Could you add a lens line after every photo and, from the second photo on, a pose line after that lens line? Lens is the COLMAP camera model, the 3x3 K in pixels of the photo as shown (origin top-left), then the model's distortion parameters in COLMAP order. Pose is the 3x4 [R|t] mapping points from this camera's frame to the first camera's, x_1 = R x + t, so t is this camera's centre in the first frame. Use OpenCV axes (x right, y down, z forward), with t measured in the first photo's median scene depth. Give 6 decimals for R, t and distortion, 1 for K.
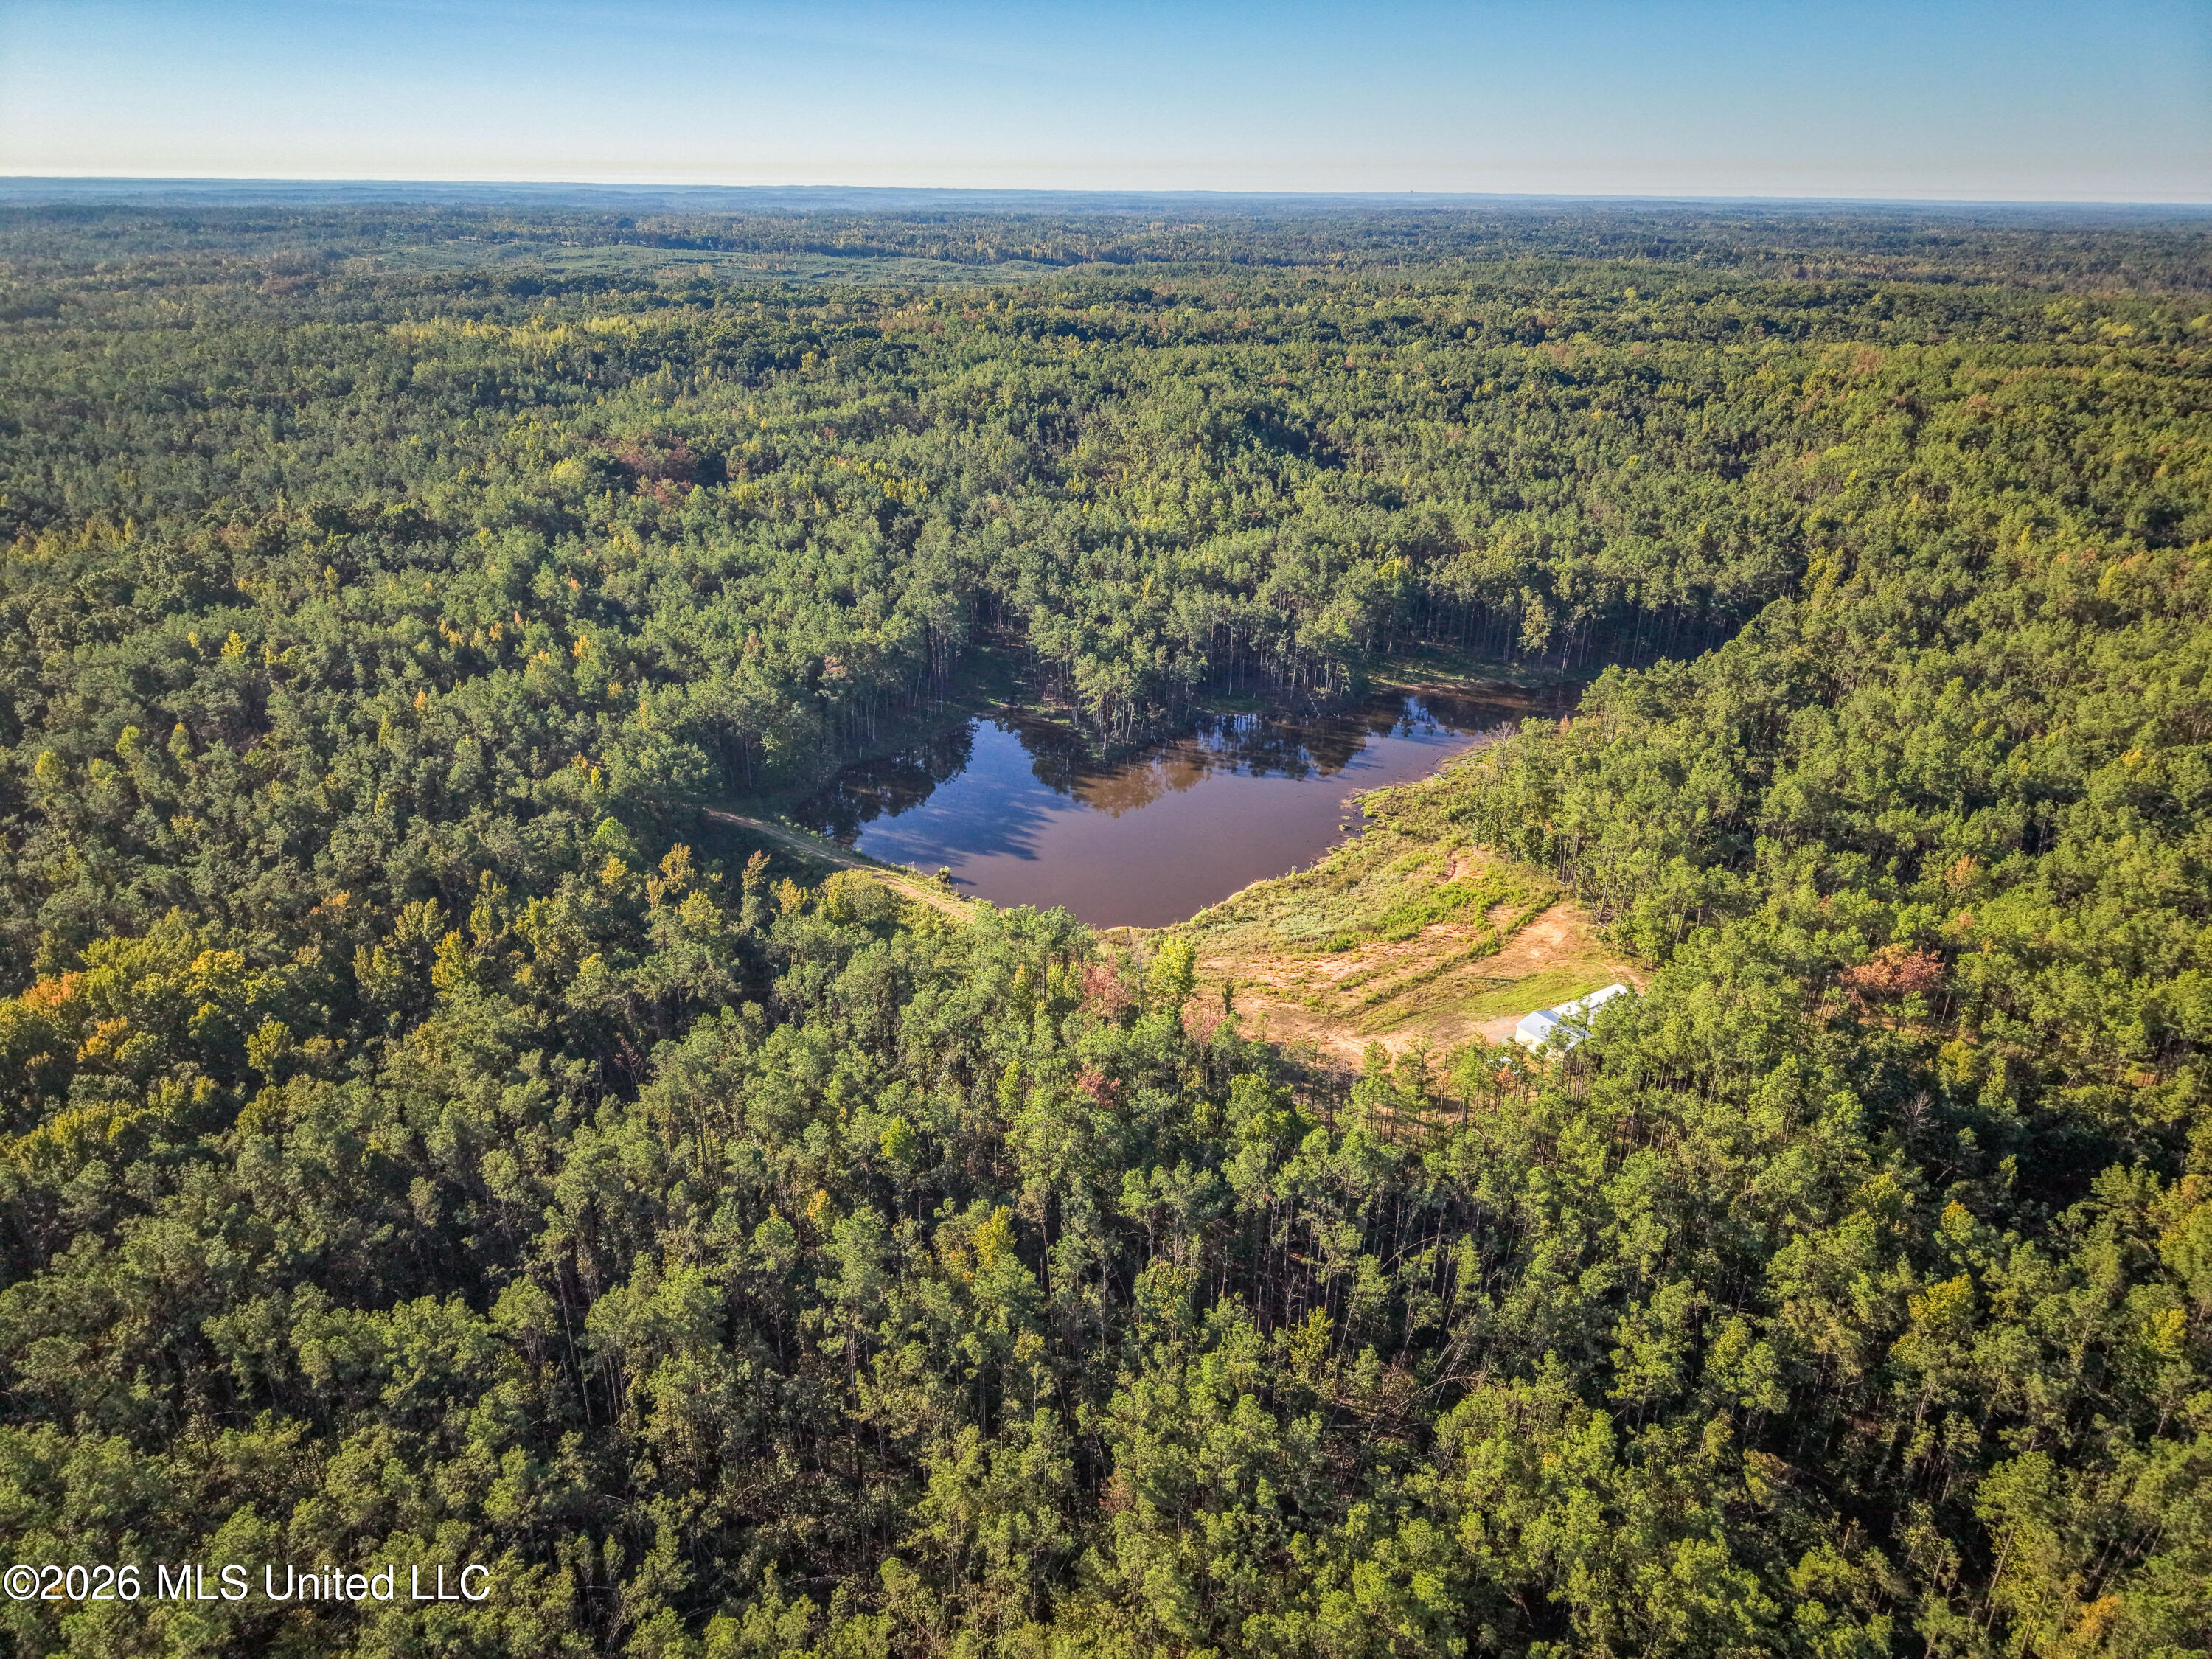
lens RADIAL K [[1489.7, 0, 1106.0], [0, 1489.7, 829.5], [0, 0, 1]] dist [-0.010283, -0.001690]
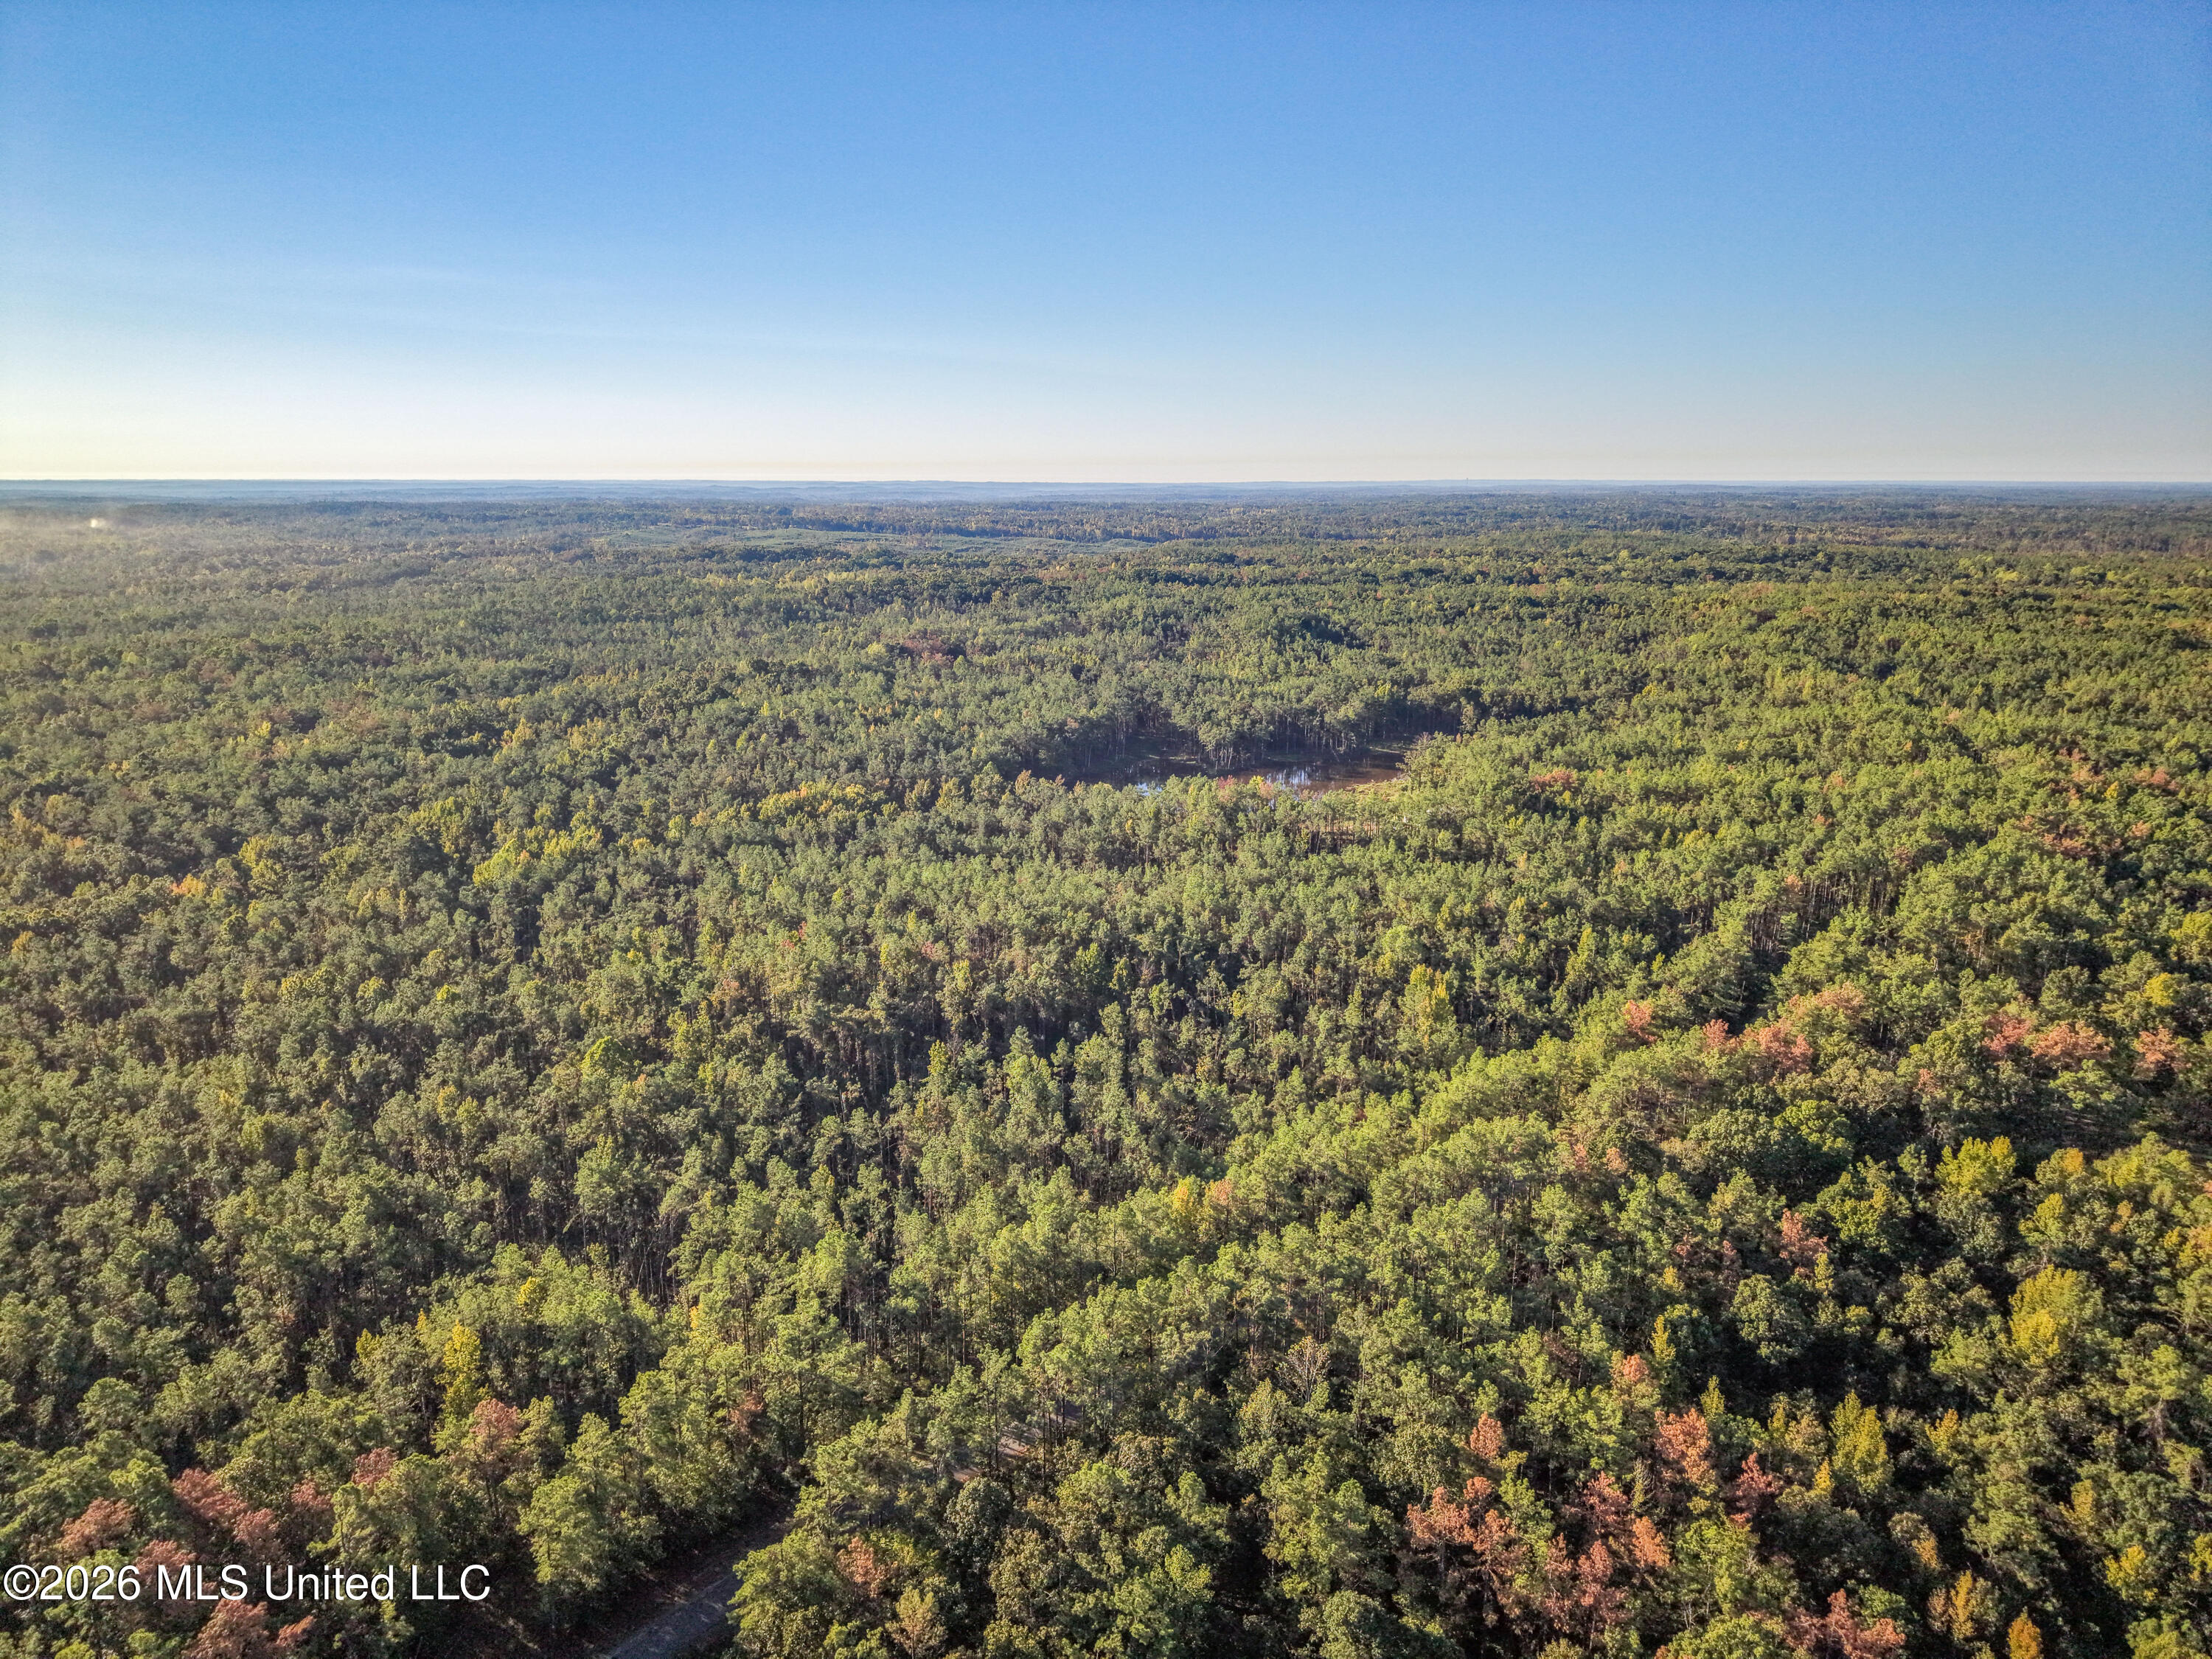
lens RADIAL K [[1465.0, 0, 1106.0], [0, 1465.0, 829.5], [0, 0, 1]] dist [0.035632, -0.035872]
pose [[0.998474, -0.000144, -0.055230, -0.019440], [-0.009427, 0.984878, -0.172992, 0.171172], [0.054420, 0.173249, 0.983373, -0.393920]]
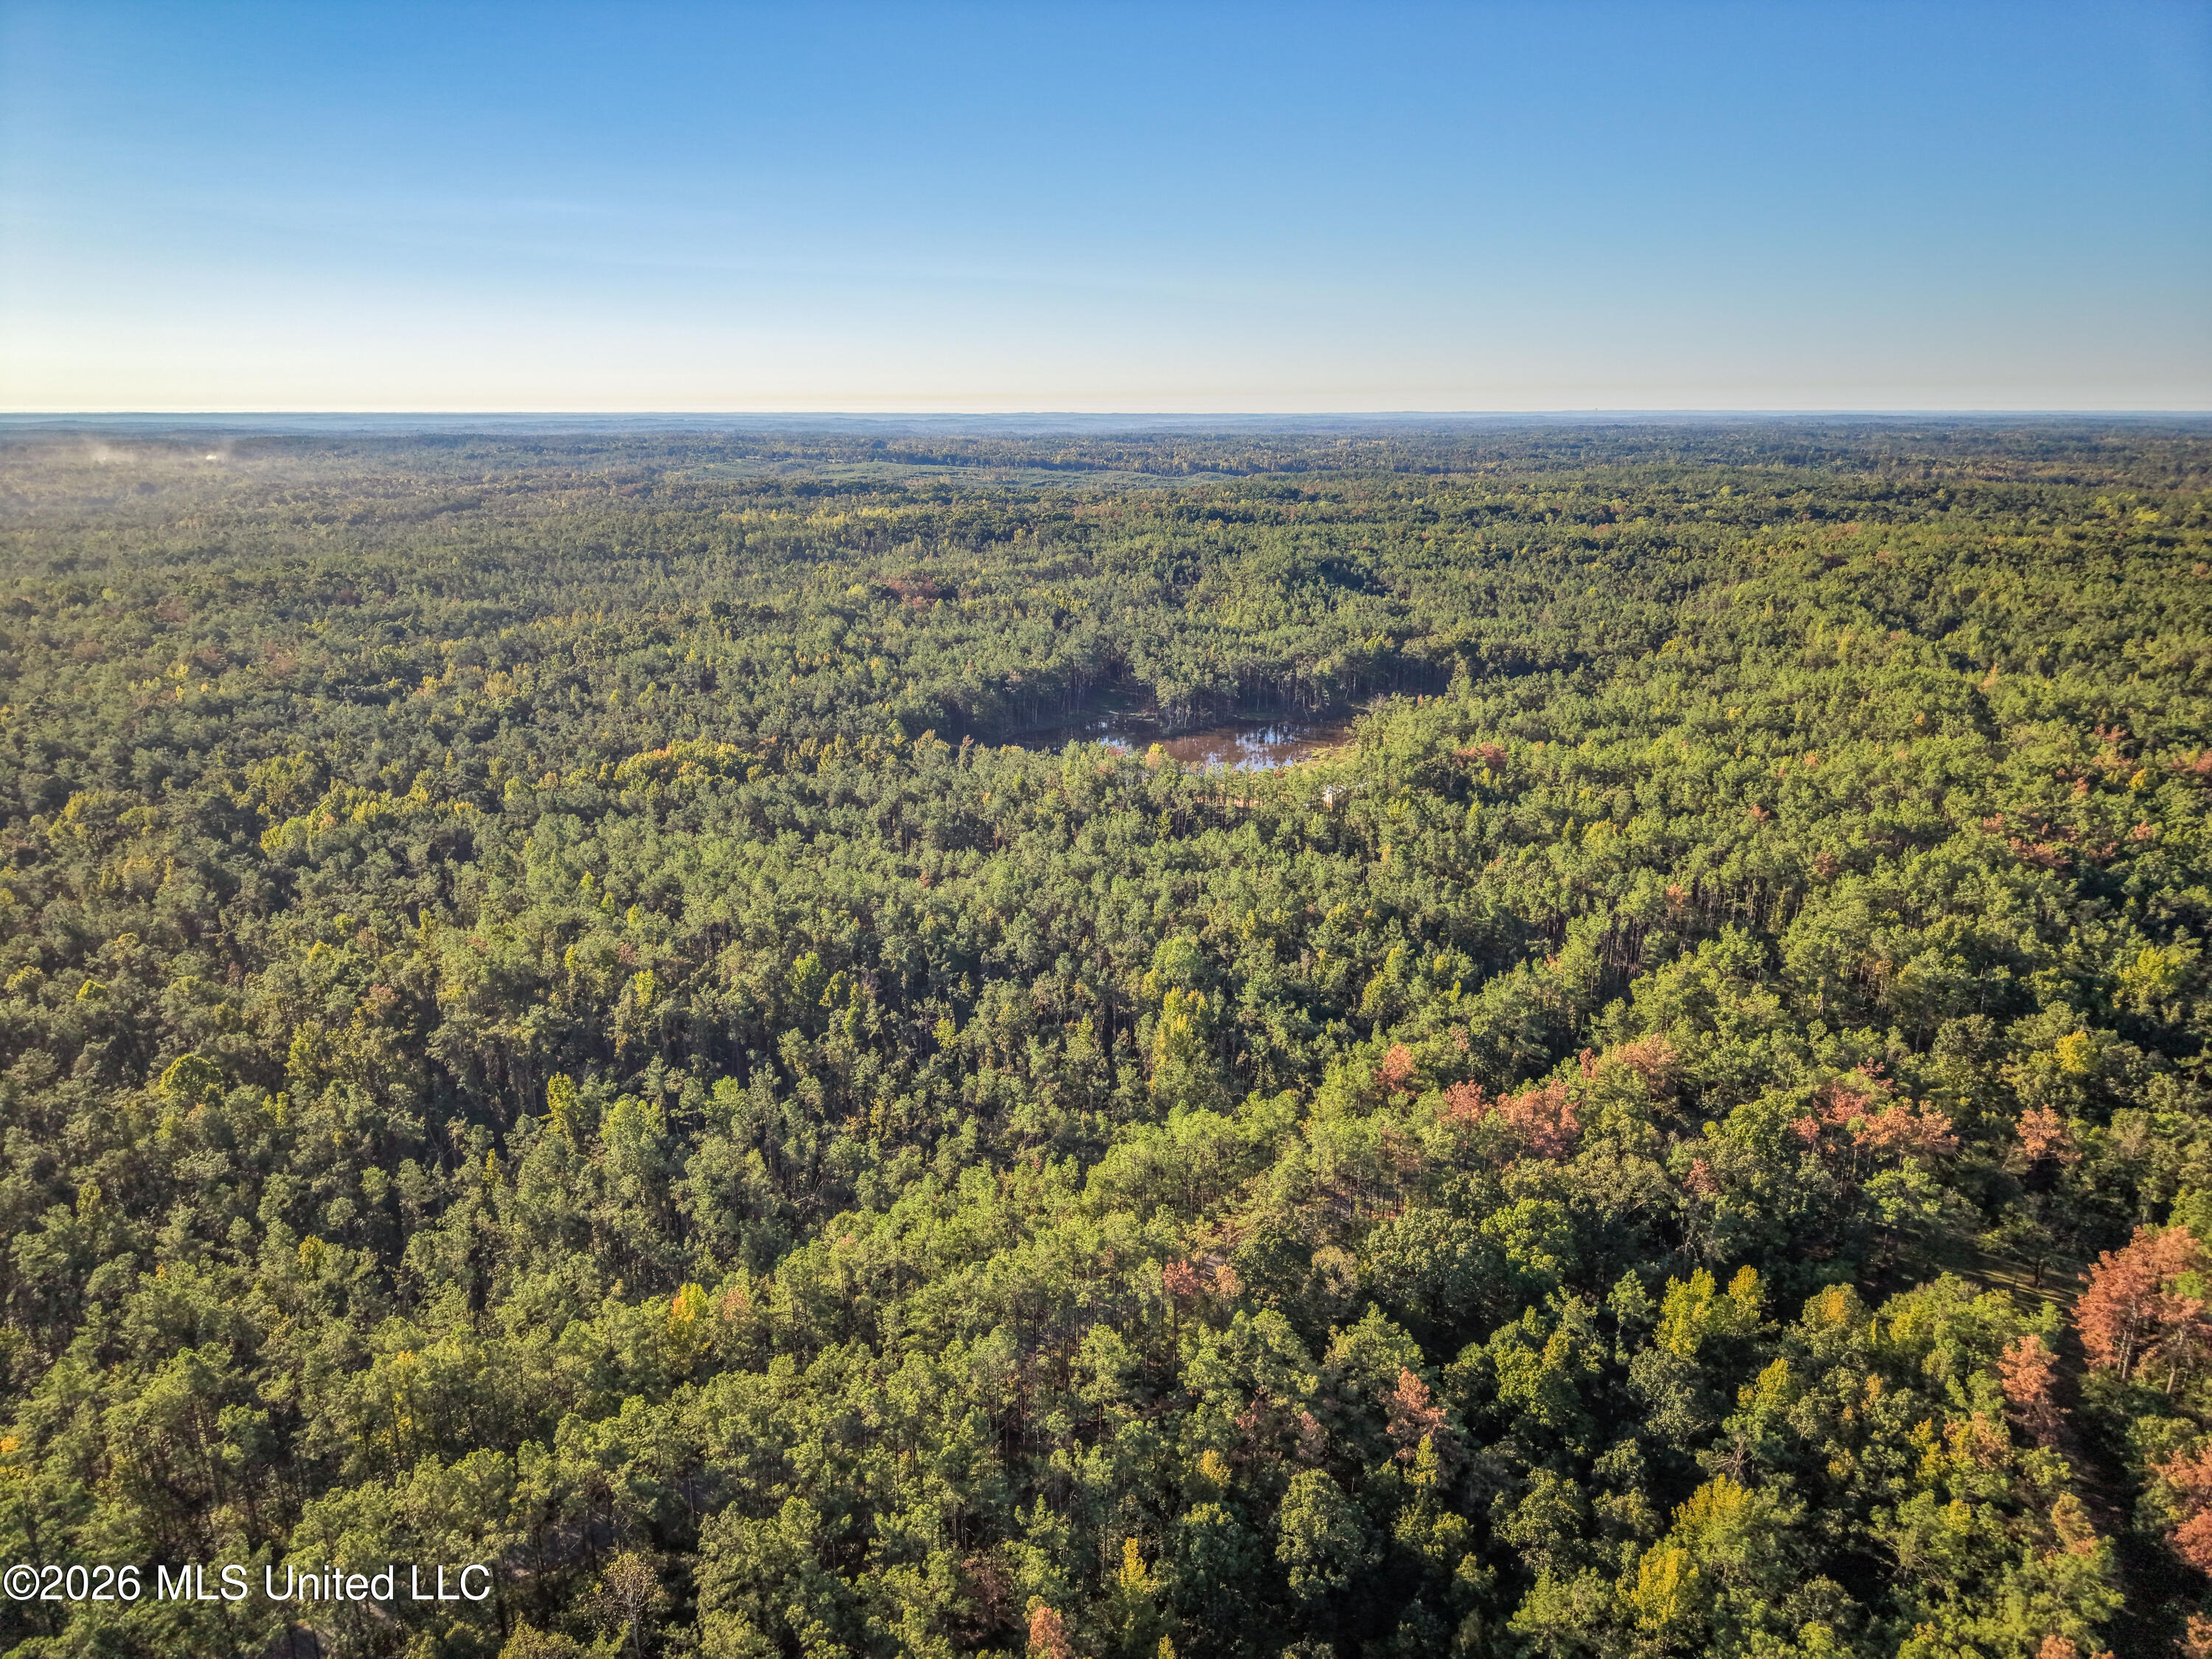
lens RADIAL K [[1465.0, 0, 1106.0], [0, 1465.0, 829.5], [0, 0, 1]] dist [0.035632, -0.035872]
pose [[0.990473, 0.023793, -0.135634, 0.080400], [-0.041305, 0.990939, -0.127802, 0.142960], [0.131364, 0.132187, 0.982482, -0.326199]]
